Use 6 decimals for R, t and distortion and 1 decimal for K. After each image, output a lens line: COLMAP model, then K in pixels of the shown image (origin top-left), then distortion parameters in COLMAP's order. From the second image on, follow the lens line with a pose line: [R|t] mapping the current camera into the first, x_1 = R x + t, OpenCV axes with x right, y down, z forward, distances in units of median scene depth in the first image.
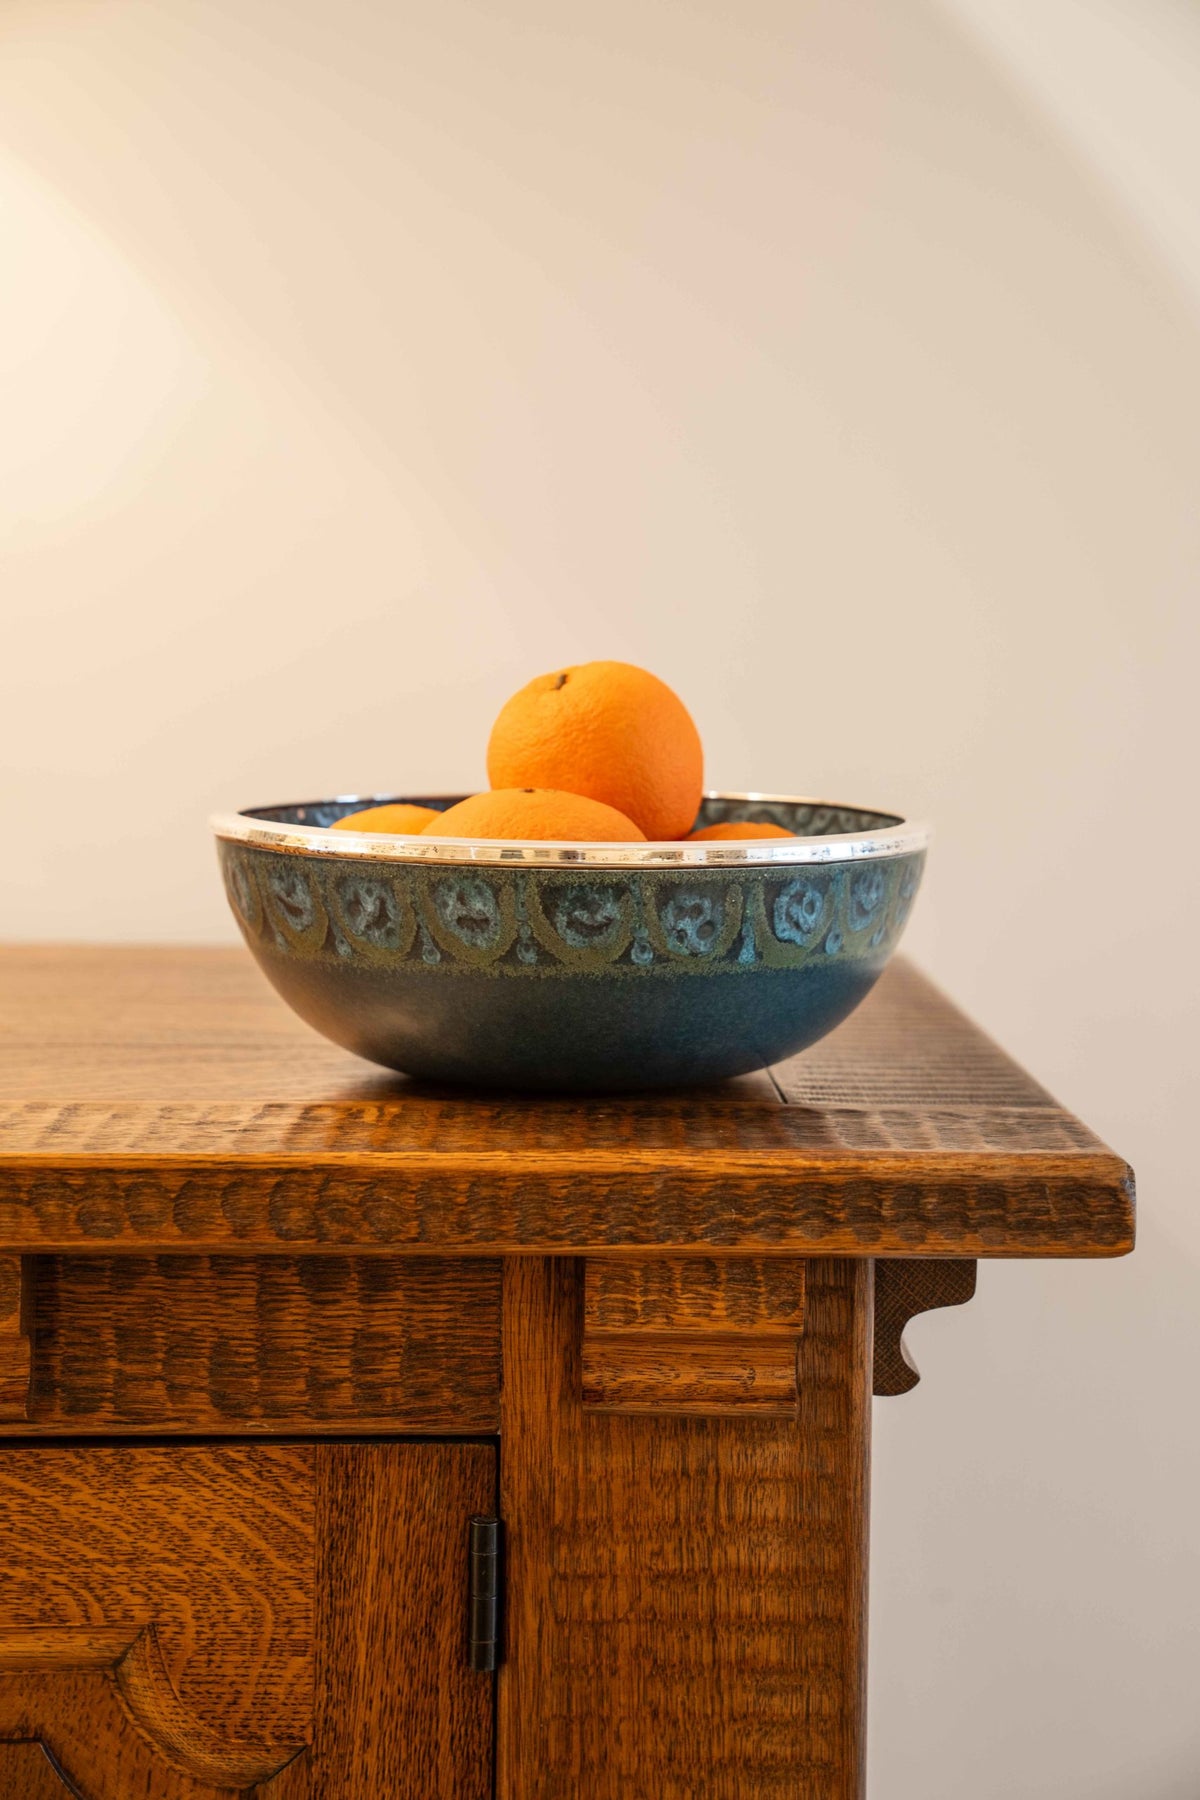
lens RADIAL K [[3078.9, 0, 600.0], [0, 3078.9, 900.0], [0, 0, 1]] dist [0.213700, 0.417441]
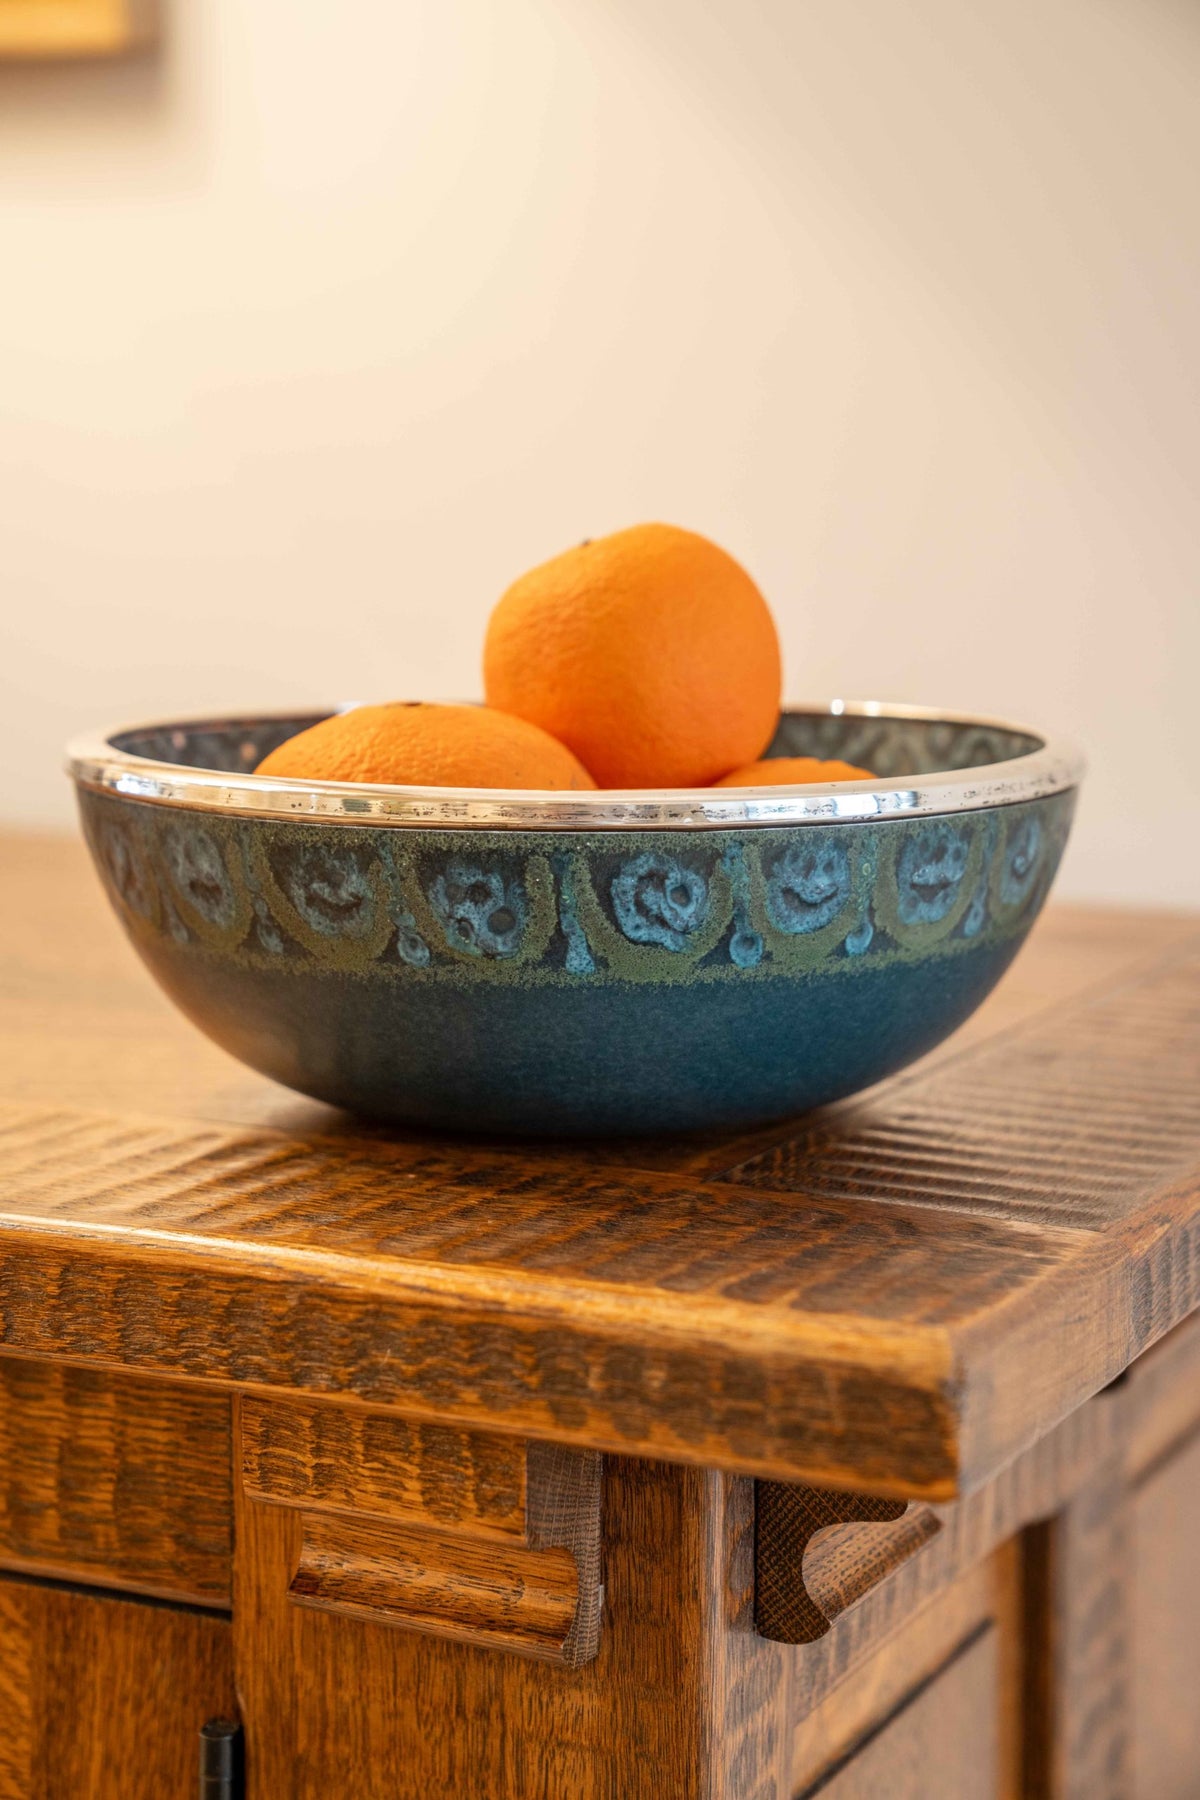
lens RADIAL K [[3078.9, 0, 600.0], [0, 3078.9, 900.0], [0, 0, 1]] dist [0.213700, 0.417441]
pose [[0.887532, 0.059692, -0.456862, 0.360237], [-0.041005, 0.997871, 0.050718, -0.029811], [0.458917, -0.026280, 0.888090, 0.410468]]
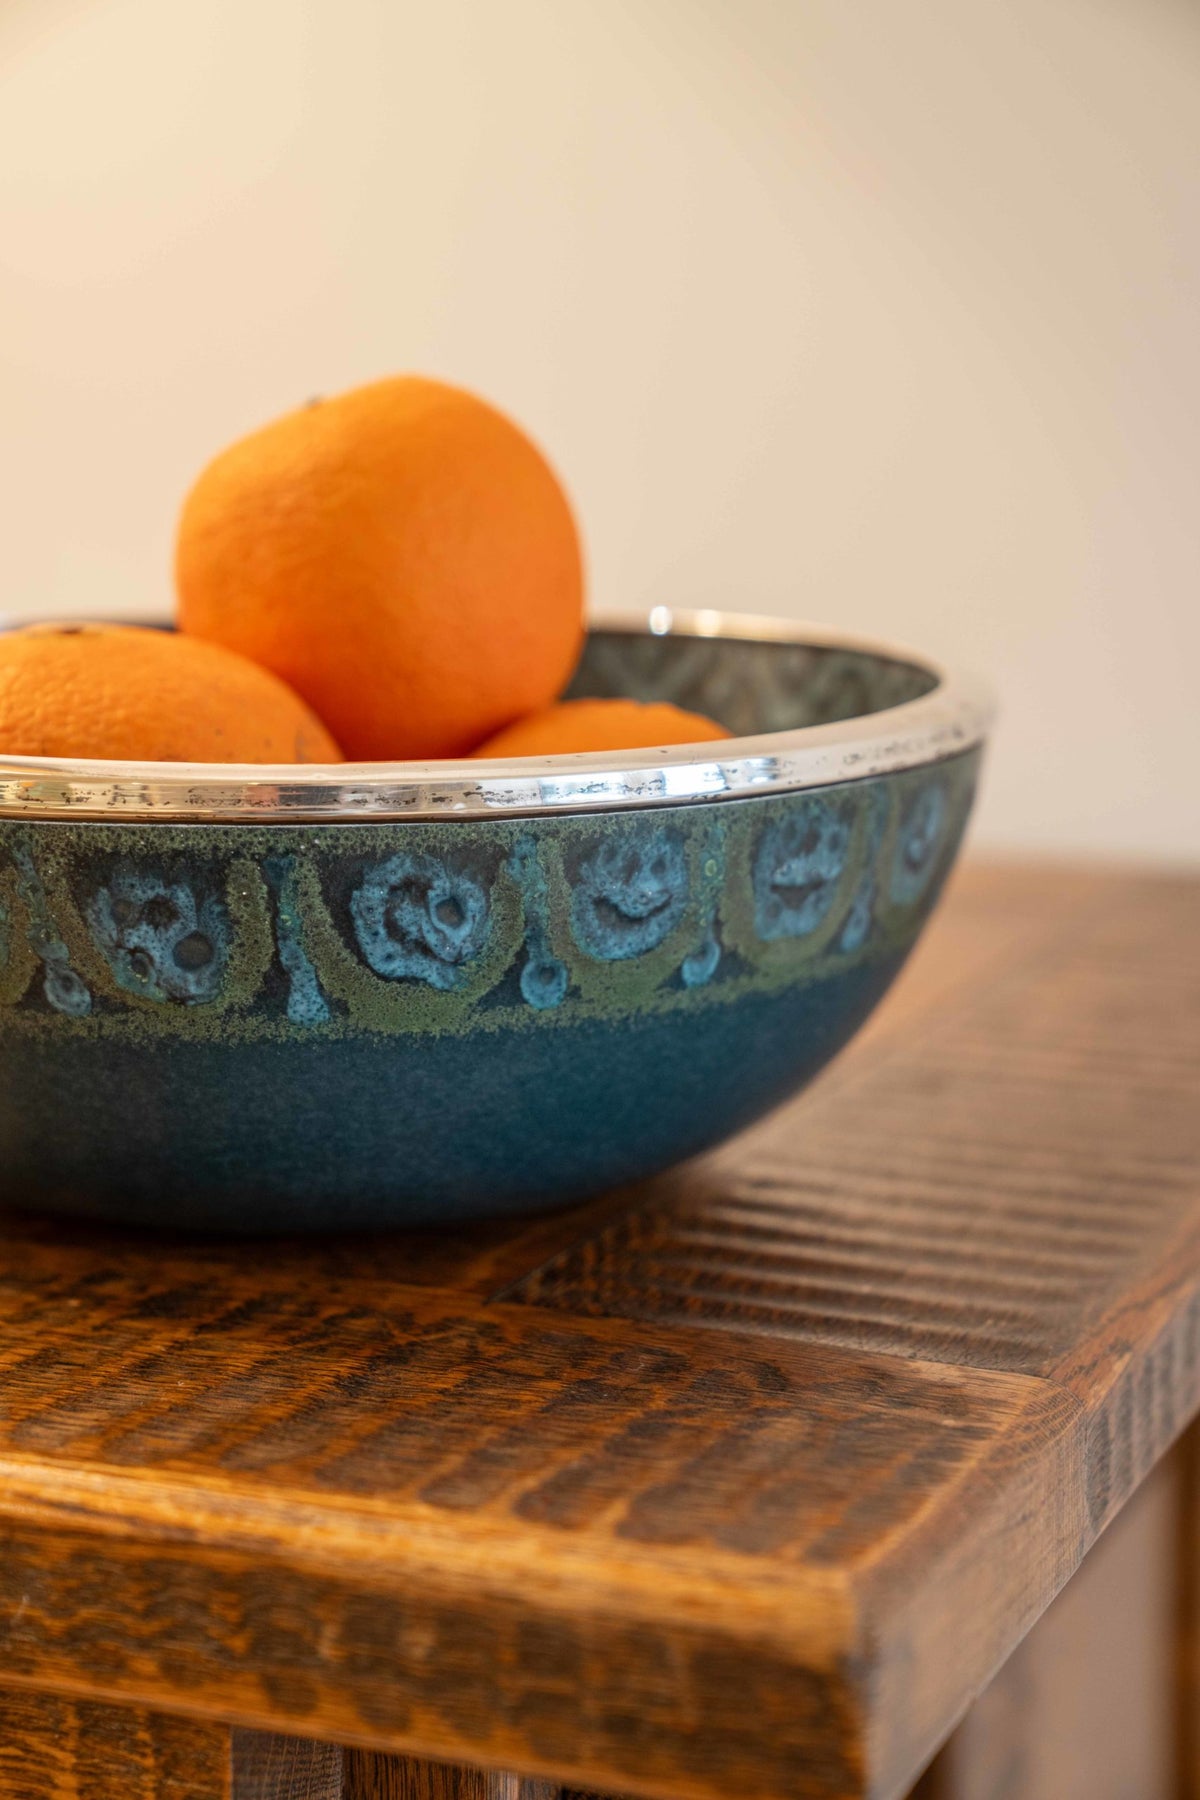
lens RADIAL K [[3385.3, 0, 600.0], [0, 3385.3, 900.0], [0, 0, 1]] dist [0.236719, 0.189391]
pose [[0.917291, 0.064025, -0.393036, 0.294183], [-0.034167, 0.996005, 0.082508, -0.042895], [0.396748, -0.062255, 0.915814, 0.548278]]
